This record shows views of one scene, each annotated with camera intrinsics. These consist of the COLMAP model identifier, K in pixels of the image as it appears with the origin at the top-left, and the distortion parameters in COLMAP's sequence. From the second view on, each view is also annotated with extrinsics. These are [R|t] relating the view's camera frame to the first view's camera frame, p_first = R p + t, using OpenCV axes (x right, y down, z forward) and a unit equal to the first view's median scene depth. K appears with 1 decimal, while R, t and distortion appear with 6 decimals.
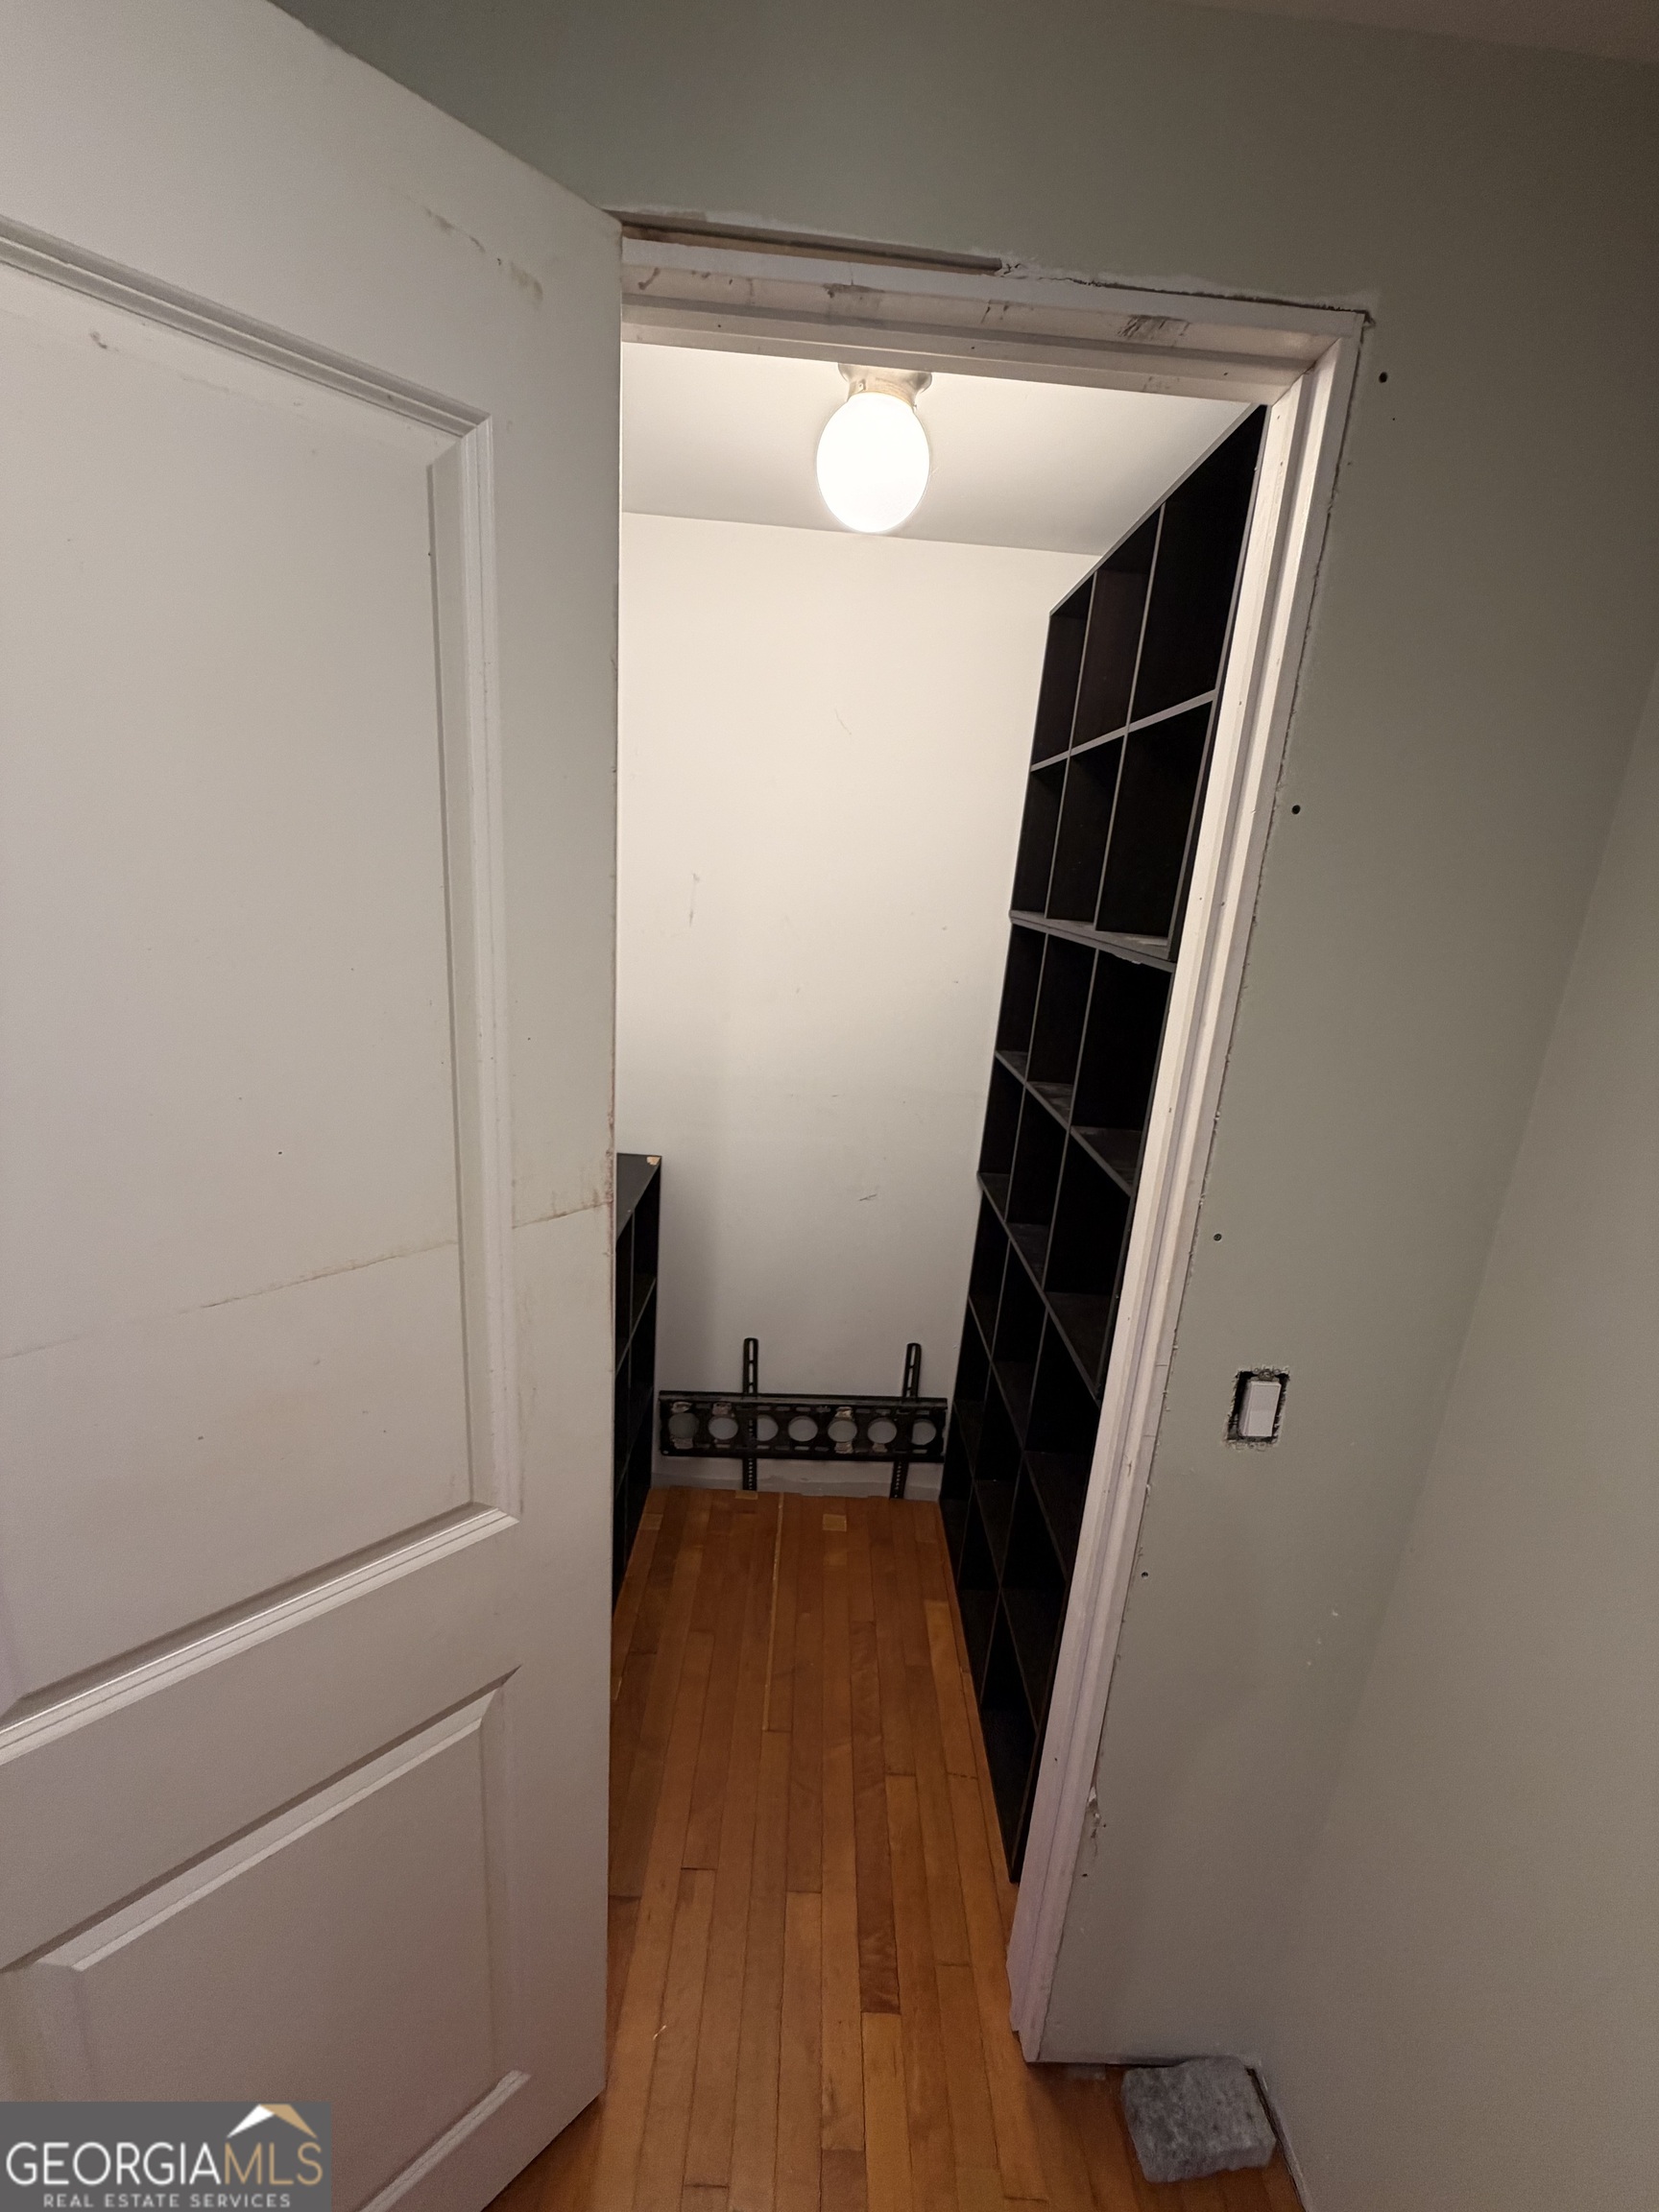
lens RADIAL K [[886.7, 0, 839.6], [0, 886.7, 1106.5], [0, 0, 1]] dist [-0.000247, 0.000403]
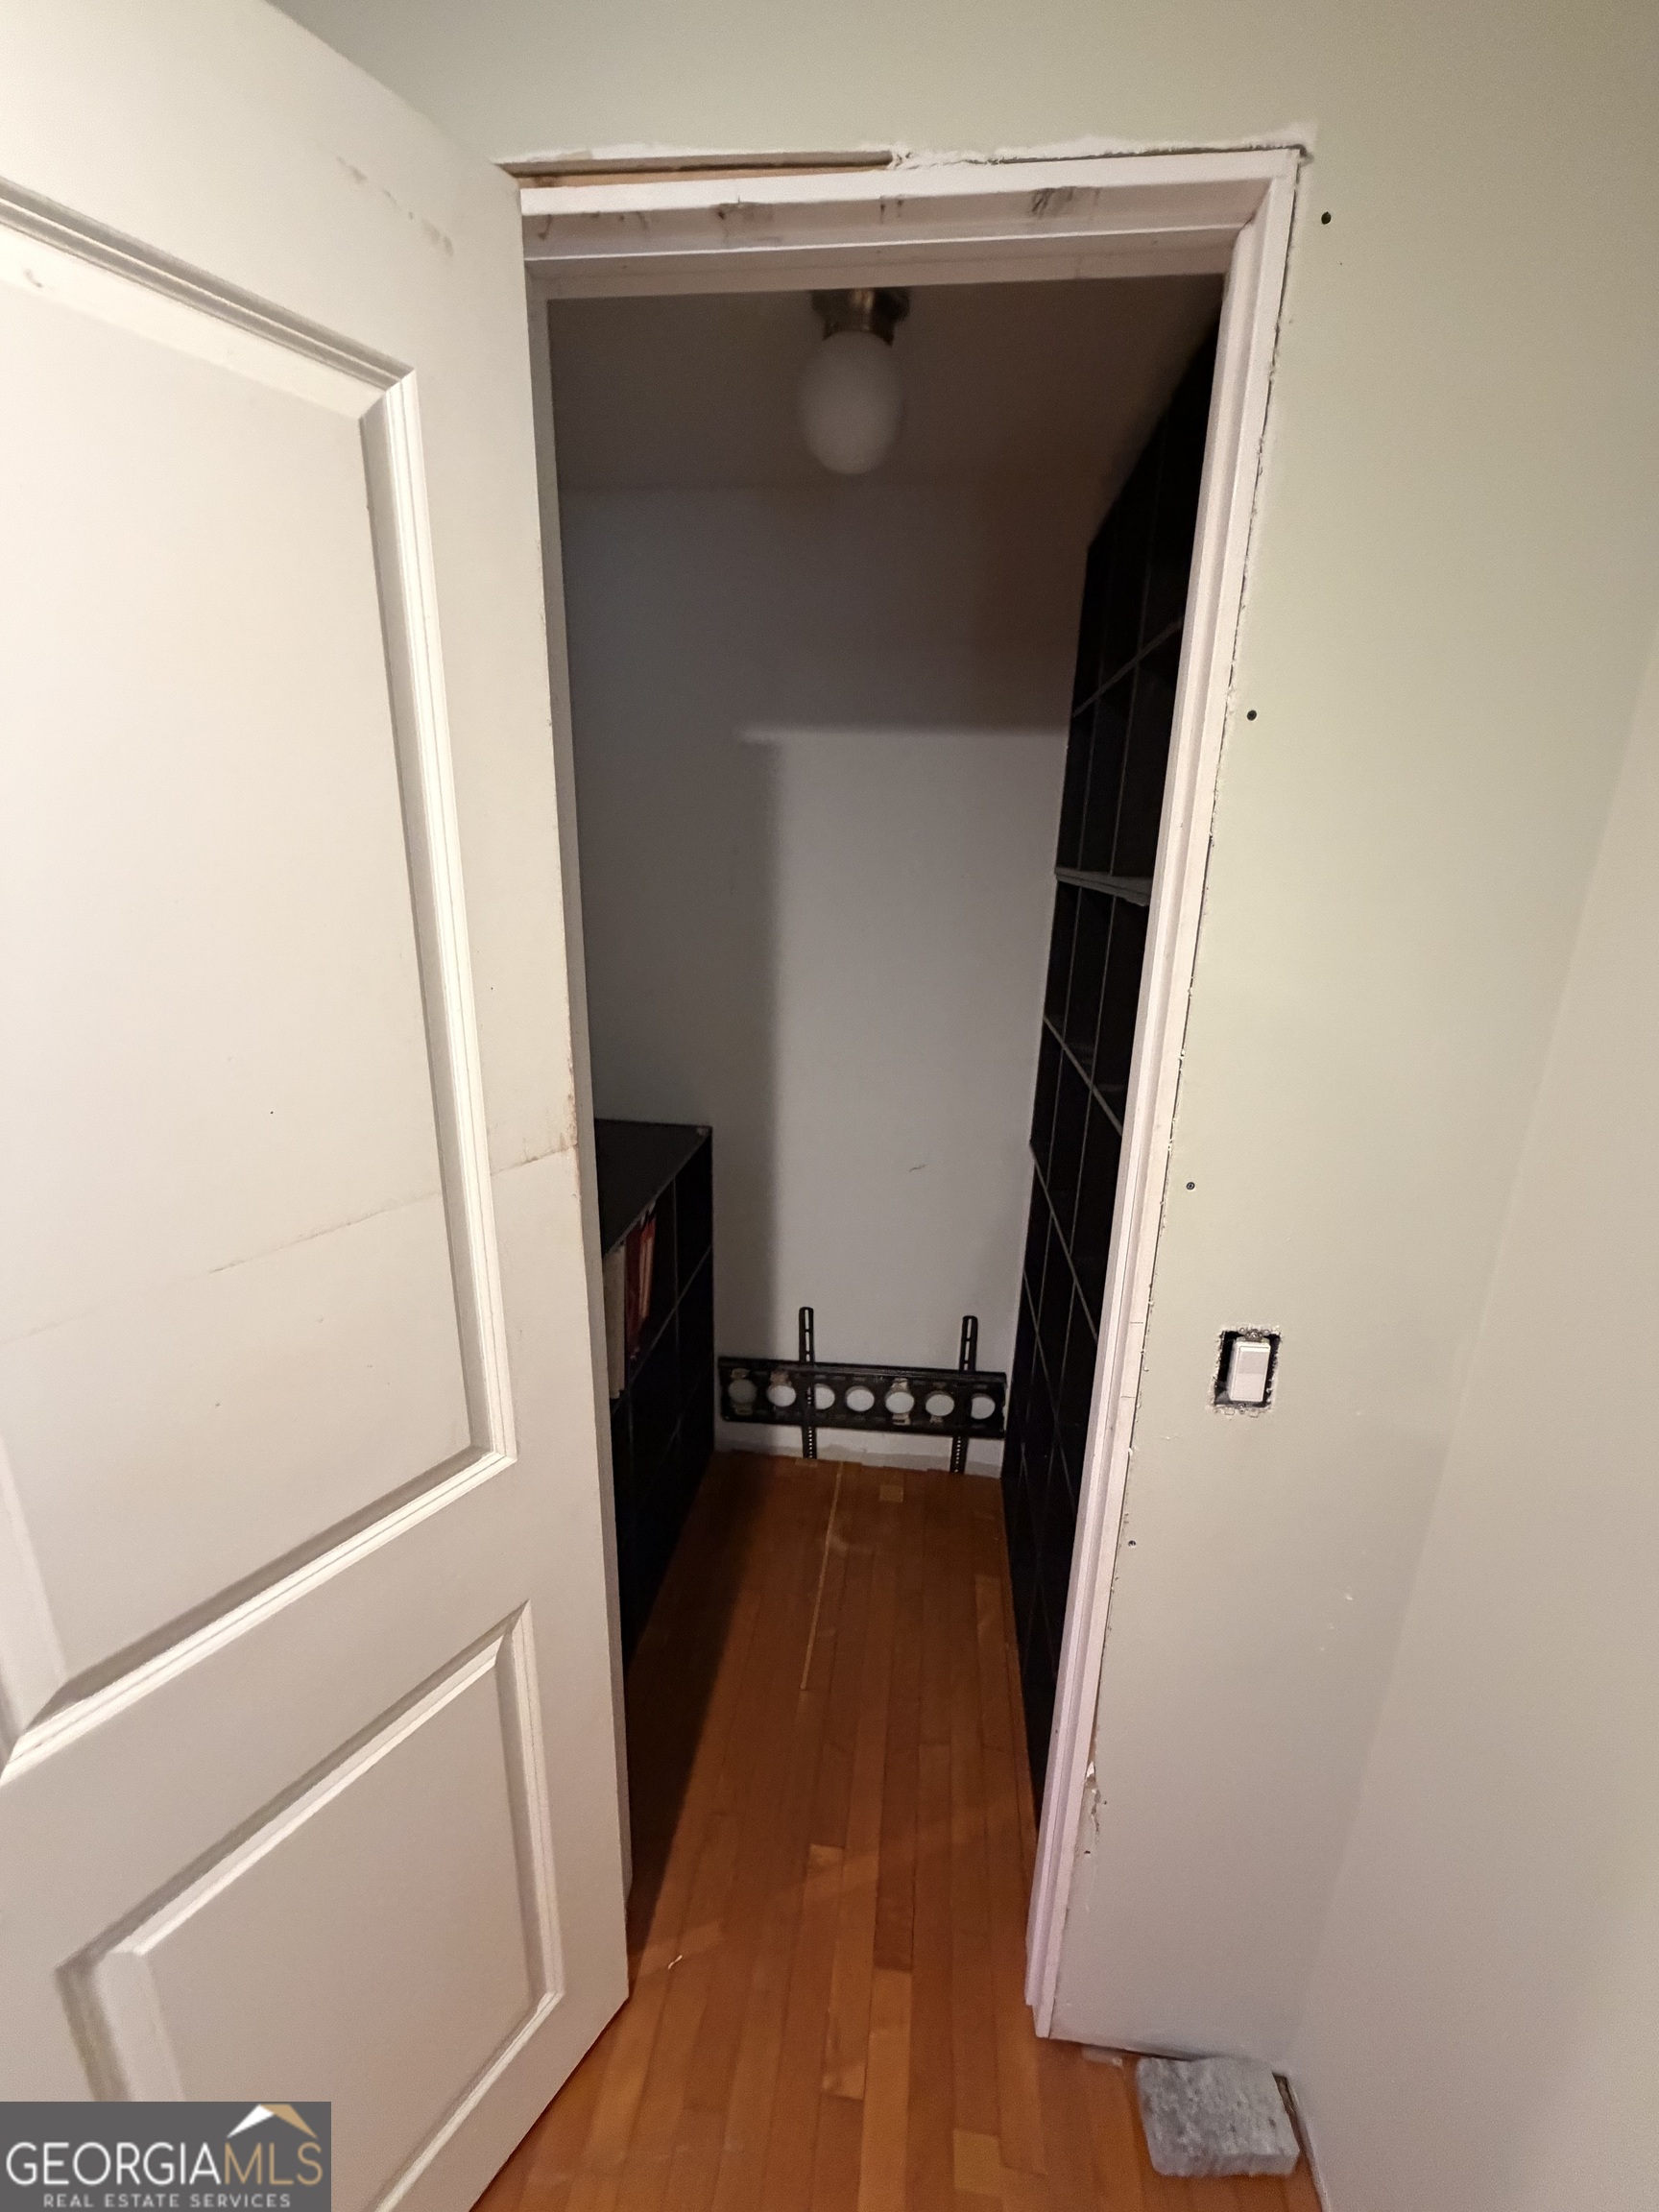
lens RADIAL K [[886.7, 0, 838.0], [0, 886.7, 1106.1], [0, 0, 1]] dist [-0.000247, 0.000403]
pose [[0.990494, -0.012091, -0.137021, 0.148362], [0.014233, 0.999791, 0.014661, 0.034997], [0.136816, -0.016472, 0.990460, 0.018144]]
